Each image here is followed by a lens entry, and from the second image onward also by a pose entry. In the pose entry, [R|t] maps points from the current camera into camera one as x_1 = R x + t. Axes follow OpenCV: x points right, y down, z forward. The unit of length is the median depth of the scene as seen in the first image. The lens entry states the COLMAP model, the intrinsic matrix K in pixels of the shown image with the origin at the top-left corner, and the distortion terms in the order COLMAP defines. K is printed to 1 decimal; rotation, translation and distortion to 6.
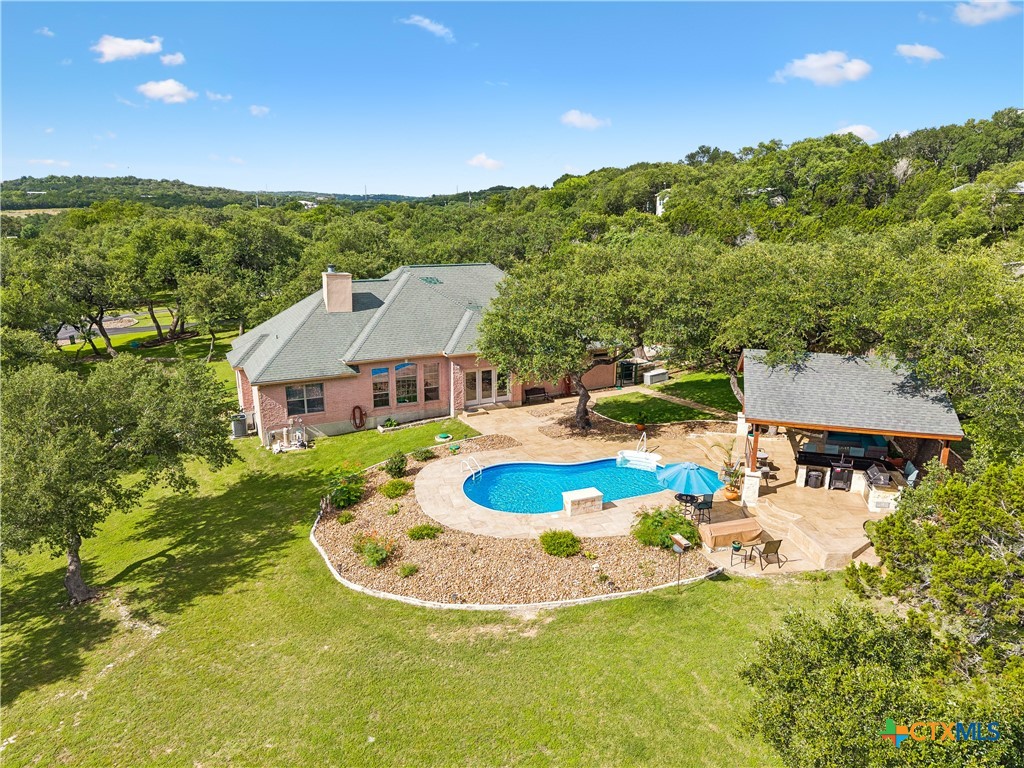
lens RADIAL K [[694.9, 0, 512.0], [0, 694.9, 384.0], [0, 0, 1]] dist [0.002620, -0.004962]
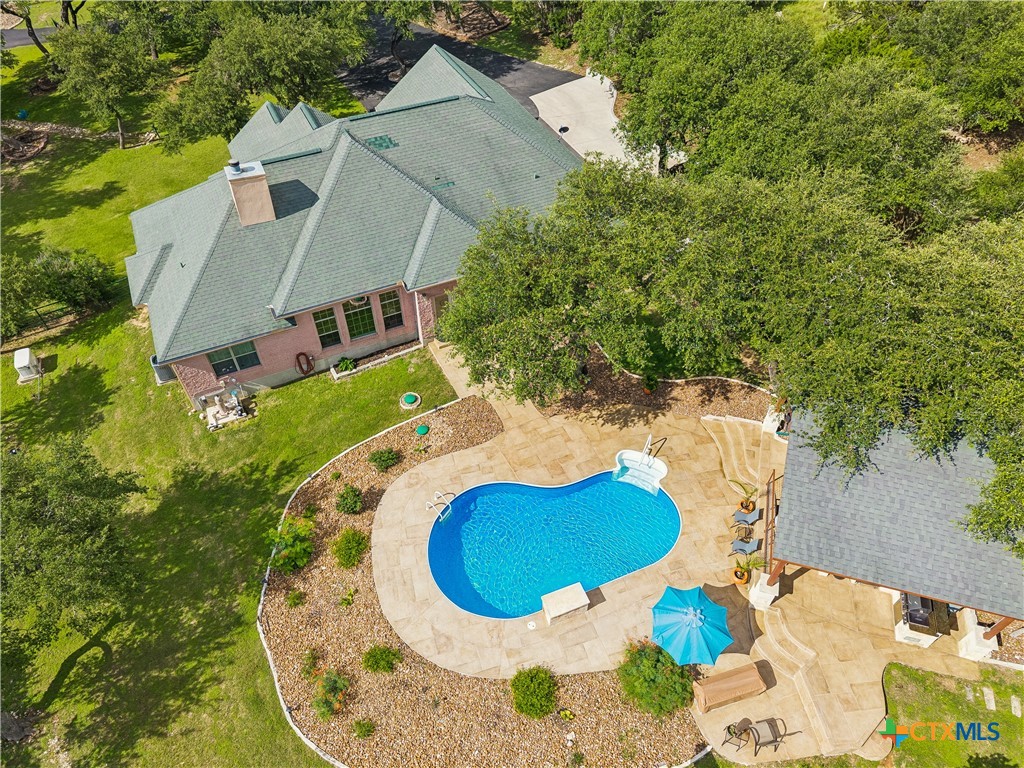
lens RADIAL K [[694.9, 0, 512.0], [0, 694.9, 384.0], [0, 0, 1]] dist [0.002620, -0.004962]
pose [[0.999948, 0.006641, -0.007778, 0.034969], [-0.001450, 0.844845, 0.535010, -0.436893], [0.010124, -0.534970, 0.844810, 0.351040]]
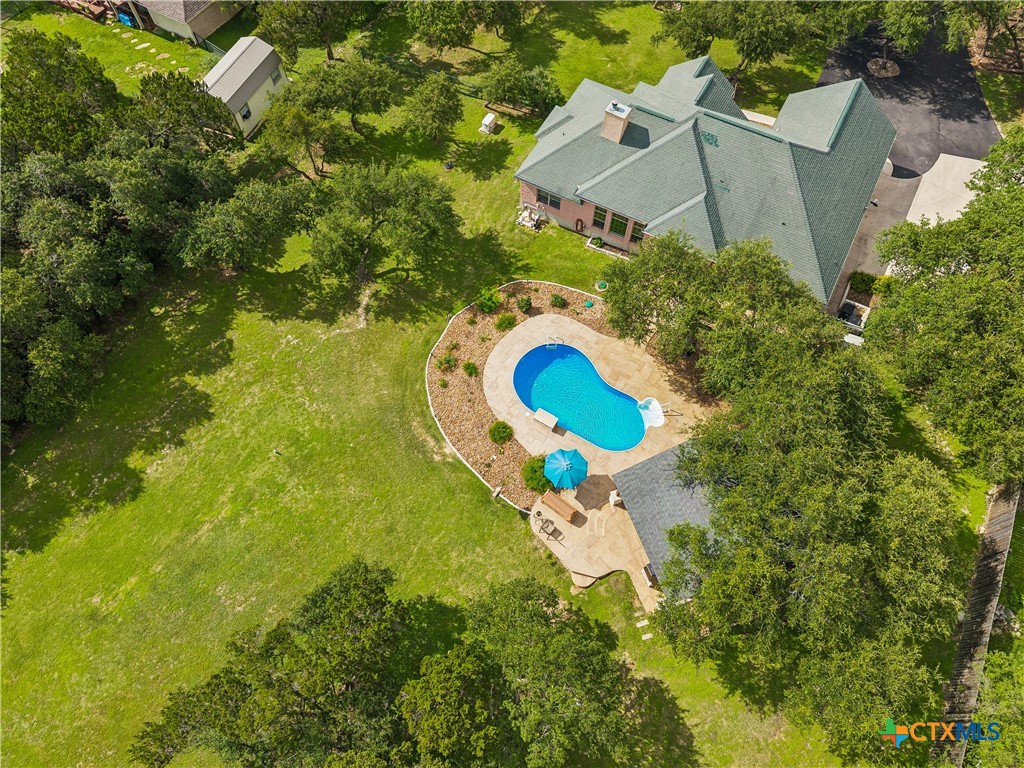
lens RADIAL K [[657.1, 0, 511.5], [0, 657.1, 404.7], [0, 0, 1]] dist [0.006379, -0.001529]
pose [[0.574774, 0.739234, -0.350953, 0.478057], [-0.206815, 0.546177, 0.811738, -0.907168], [0.791747, -0.393983, 0.466813, 0.196374]]
